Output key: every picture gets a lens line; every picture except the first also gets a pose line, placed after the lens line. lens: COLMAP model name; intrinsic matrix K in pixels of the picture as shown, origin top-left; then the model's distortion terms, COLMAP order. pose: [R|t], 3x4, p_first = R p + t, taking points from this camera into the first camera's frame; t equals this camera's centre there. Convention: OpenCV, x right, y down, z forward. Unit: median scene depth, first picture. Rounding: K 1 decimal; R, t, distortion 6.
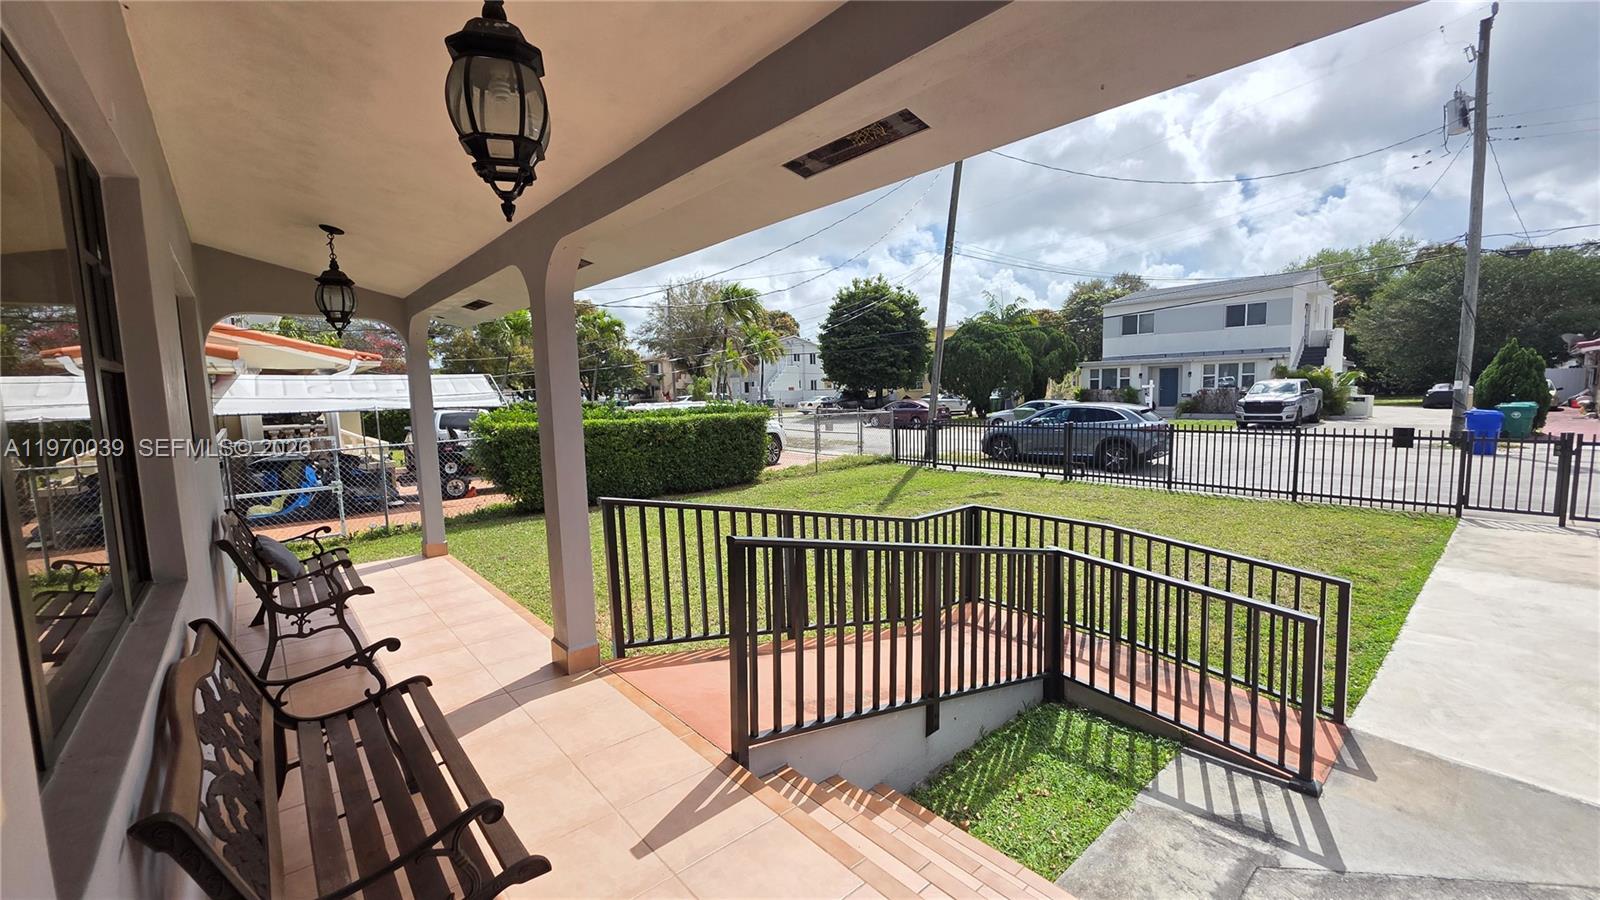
lens RADIAL K [[640.0, 0, 793.4], [0, 640.0, 447.7], [0, 0, 1]] dist [0.002318, -0.000609]
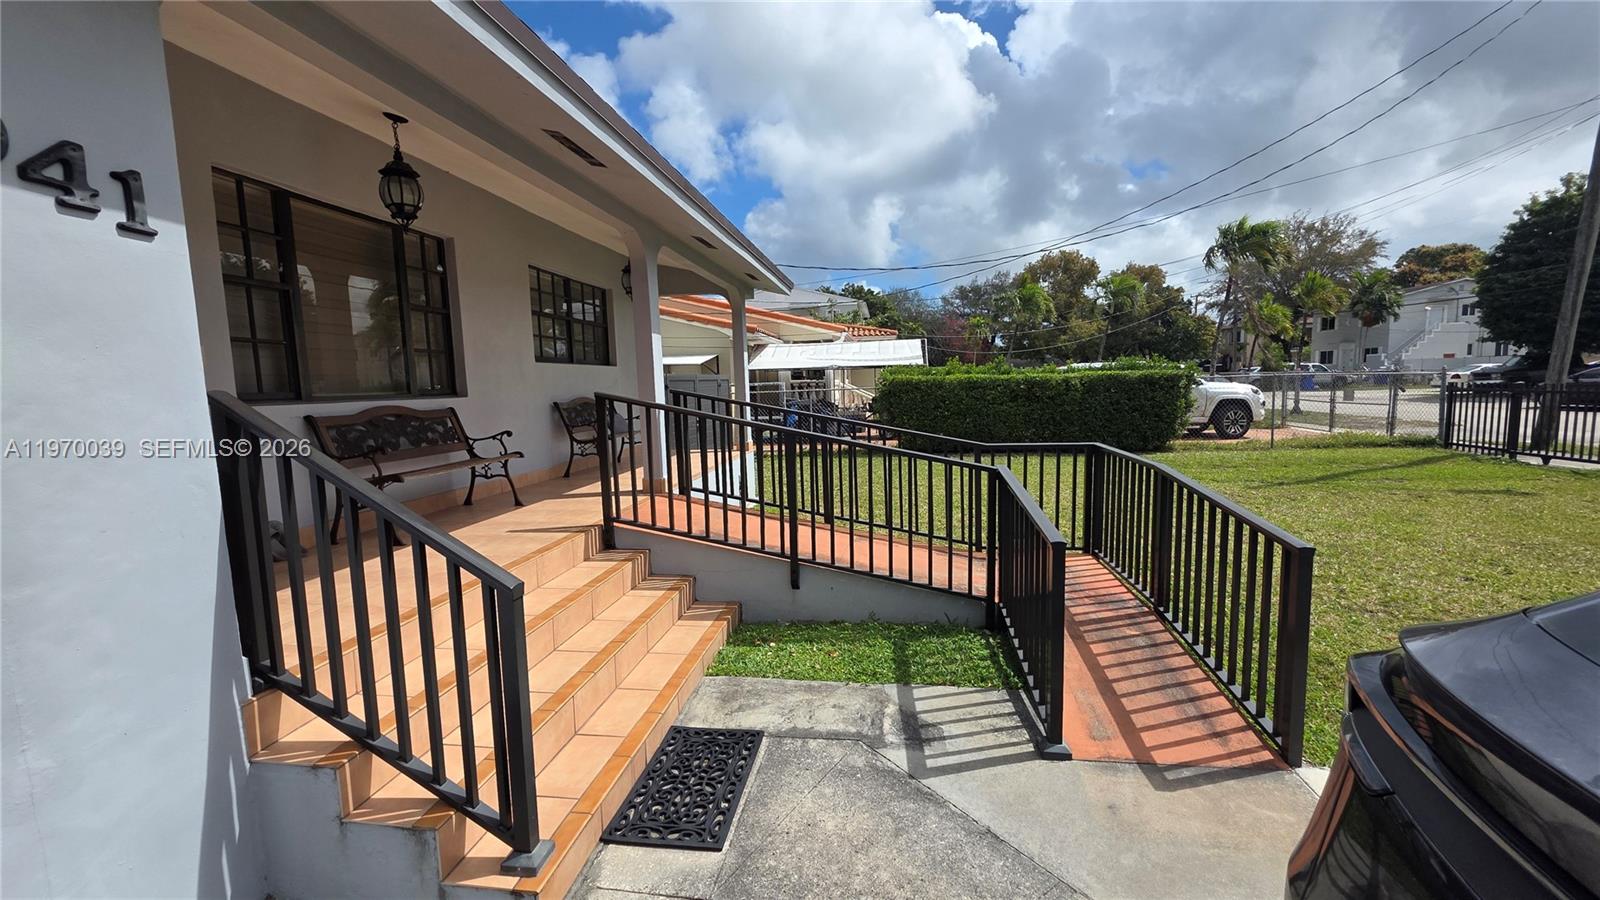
lens RADIAL K [[640.0, 0, 797.7], [0, 640.0, 451.4], [0, 0, 1]] dist [0.002318, -0.000609]
pose [[0.656666, 0.089718, -0.748826, 0.308215], [-0.059490, 0.995967, 0.067160, 0.031022], [0.751832, 0.000446, 0.659355, 0.058476]]
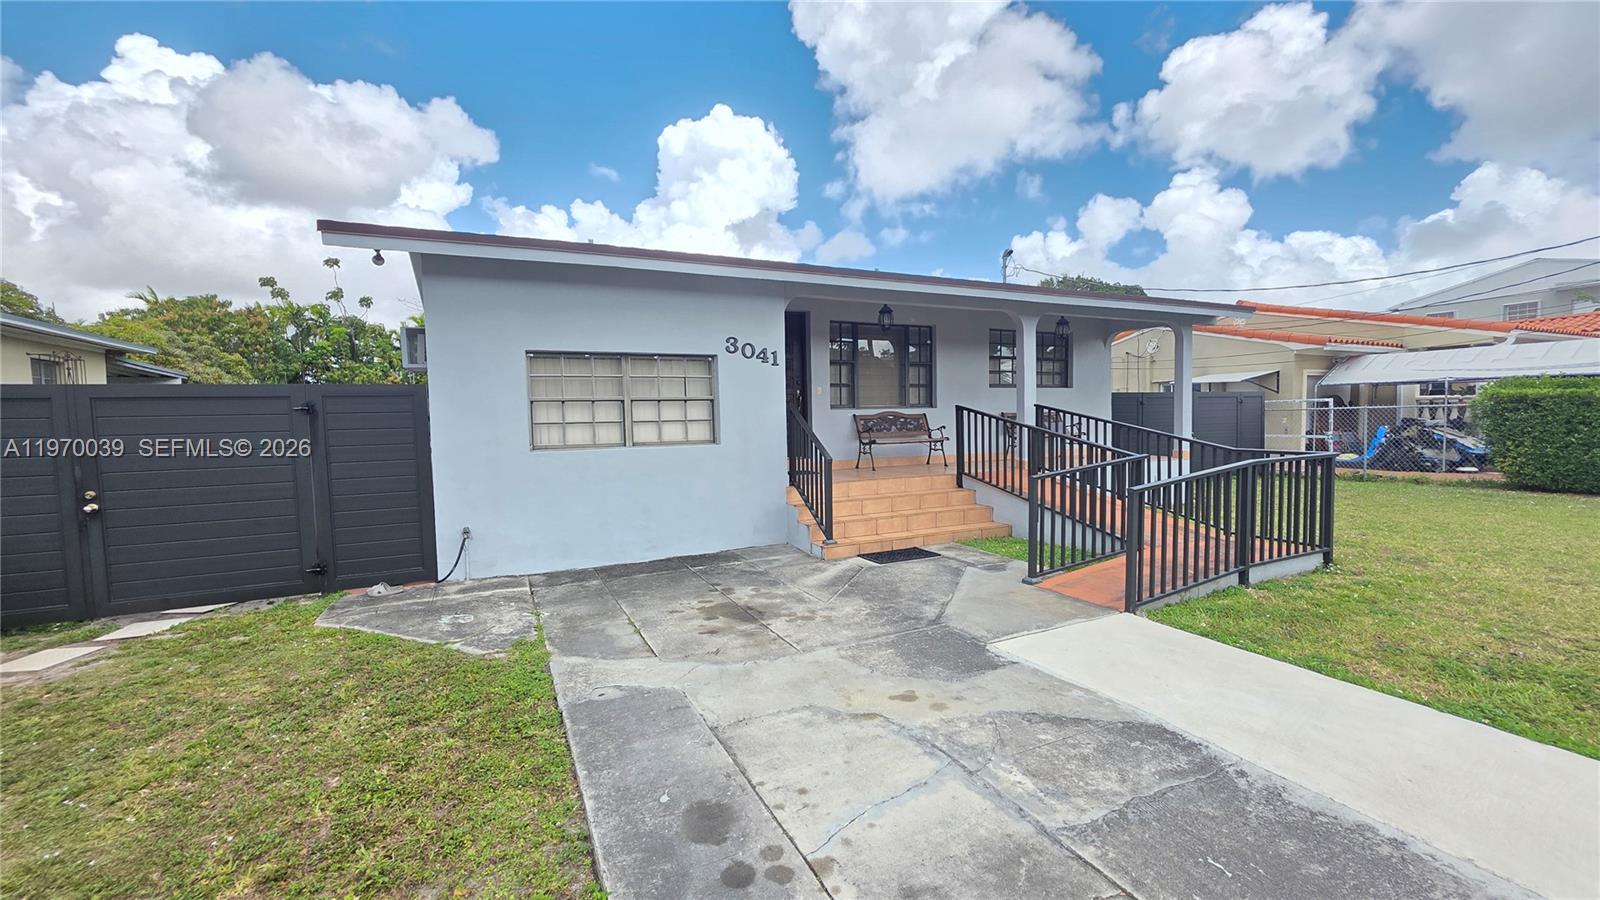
lens RADIAL K [[640.0, 0, 799.1], [0, 640.0, 453.1], [0, 0, 1]] dist [0.002318, -0.000609]
pose [[-0.250571, 0.086703, -0.964208, 0.665228], [-0.062417, 0.992462, 0.105464, 0.018638], [0.966084, 0.086609, -0.243270, 0.209984]]
